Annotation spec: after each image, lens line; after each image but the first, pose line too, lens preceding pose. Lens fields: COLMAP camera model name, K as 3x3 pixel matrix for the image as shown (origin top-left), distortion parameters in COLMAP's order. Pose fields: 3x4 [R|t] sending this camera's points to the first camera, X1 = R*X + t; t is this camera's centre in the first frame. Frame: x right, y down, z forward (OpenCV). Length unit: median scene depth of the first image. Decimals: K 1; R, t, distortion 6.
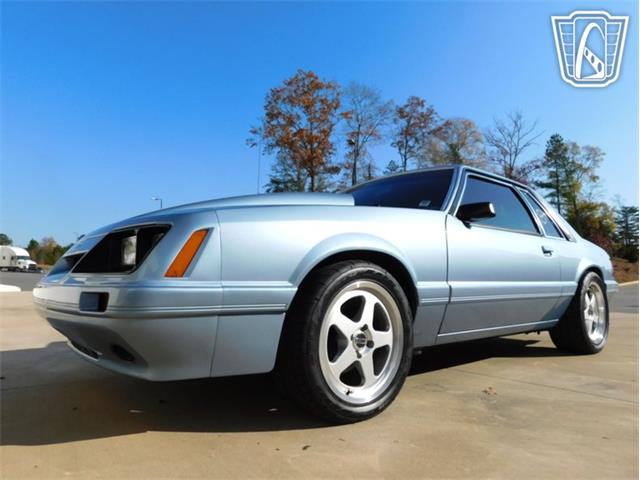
lens RADIAL K [[438.9, 0, 321.1], [0, 438.9, 239.6], [0, 0, 1]] dist [-0.067074, 0.058057]
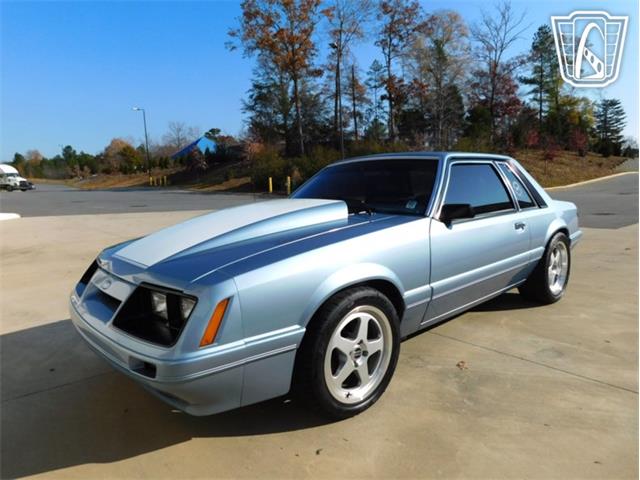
lens RADIAL K [[423.6, 0, 319.8], [0, 423.6, 238.5], [0, 0, 1]] dist [-0.065565, 0.056186]
pose [[0.998856, -0.042047, 0.022779, -0.001289], [0.035598, 0.971844, 0.232919, -0.016783], [-0.031931, -0.231842, 0.972229, -0.002863]]
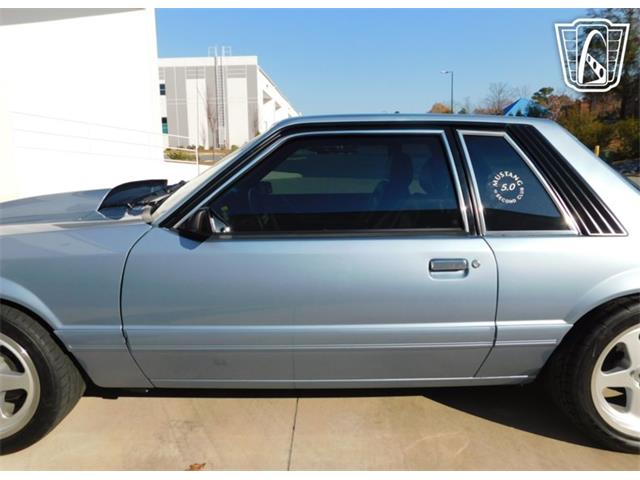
lens RADIAL K [[442.5, 0, 318.1], [0, 442.5, 230.9], [0, 0, 1]] dist [-0.071425, 0.064004]
pose [[0.764453, 0.098909, -0.637047, 0.058512], [0.077067, 0.967054, 0.242625, -0.012586], [0.640057, -0.234571, 0.731645, 0.040487]]
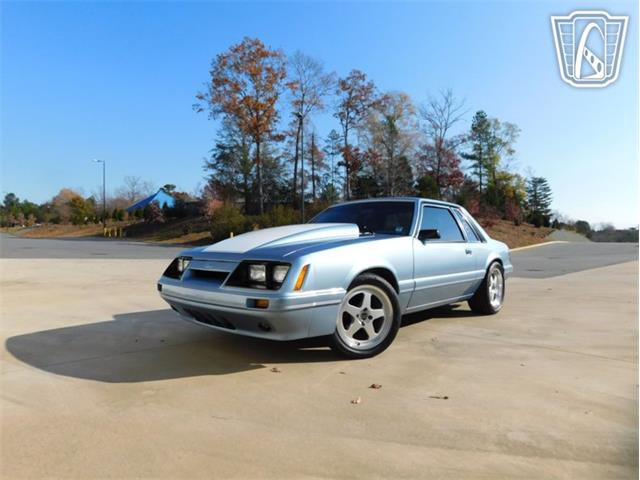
lens RADIAL K [[426.5, 0, 320.4], [0, 426.5, 238.7], [0, 0, 1]] dist [-0.071216, 0.057734]
pose [[0.989575, 0.001062, 0.144014, -0.018613], [-0.014262, 0.995780, 0.090655, -0.012250], [-0.143310, -0.091764, 0.985415, -0.034790]]
